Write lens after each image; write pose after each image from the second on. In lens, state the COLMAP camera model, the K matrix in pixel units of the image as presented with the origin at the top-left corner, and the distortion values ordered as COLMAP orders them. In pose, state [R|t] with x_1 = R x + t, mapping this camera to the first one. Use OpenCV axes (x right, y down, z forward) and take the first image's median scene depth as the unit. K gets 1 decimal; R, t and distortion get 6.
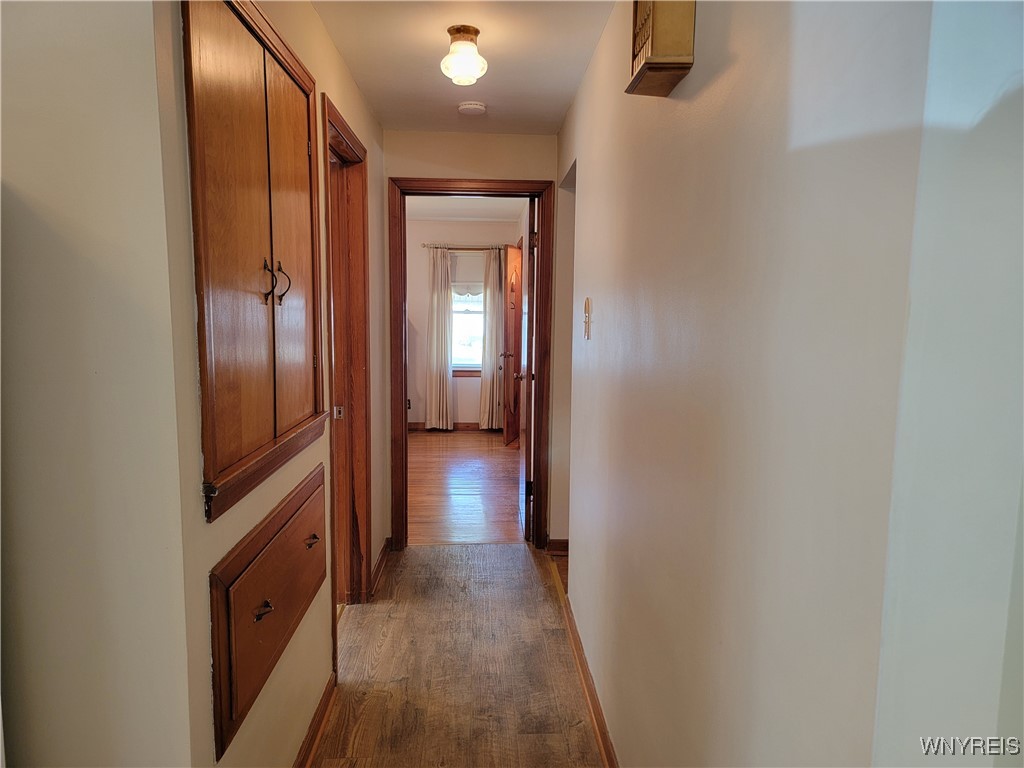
lens RADIAL K [[712.3, 0, 510.9], [0, 712.3, 384.4], [0, 0, 1]] dist [0.021463, -0.000800]
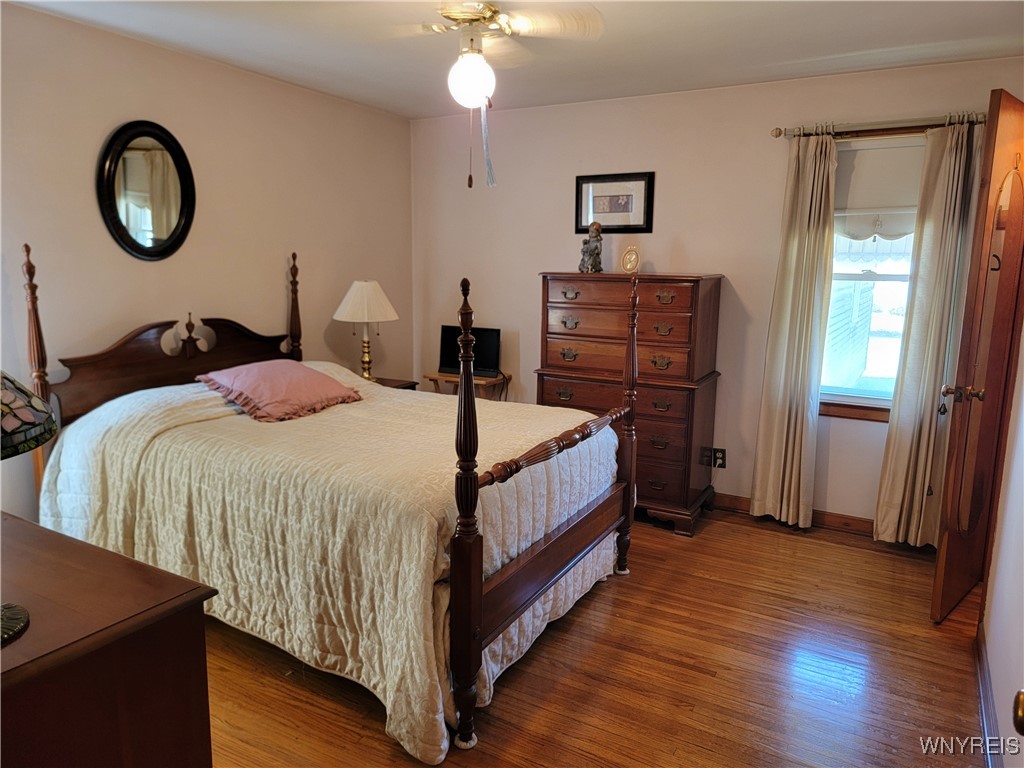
lens RADIAL K [[712.3, 0, 511.4], [0, 712.3, 366.3], [0, 0, 1]] dist [0.021463, -0.000800]
pose [[0.850271, 0.088421, -0.518865, -0.013508], [-0.067318, 0.995961, 0.059411, -0.057526], [0.522023, -0.015586, 0.852789, 0.499294]]
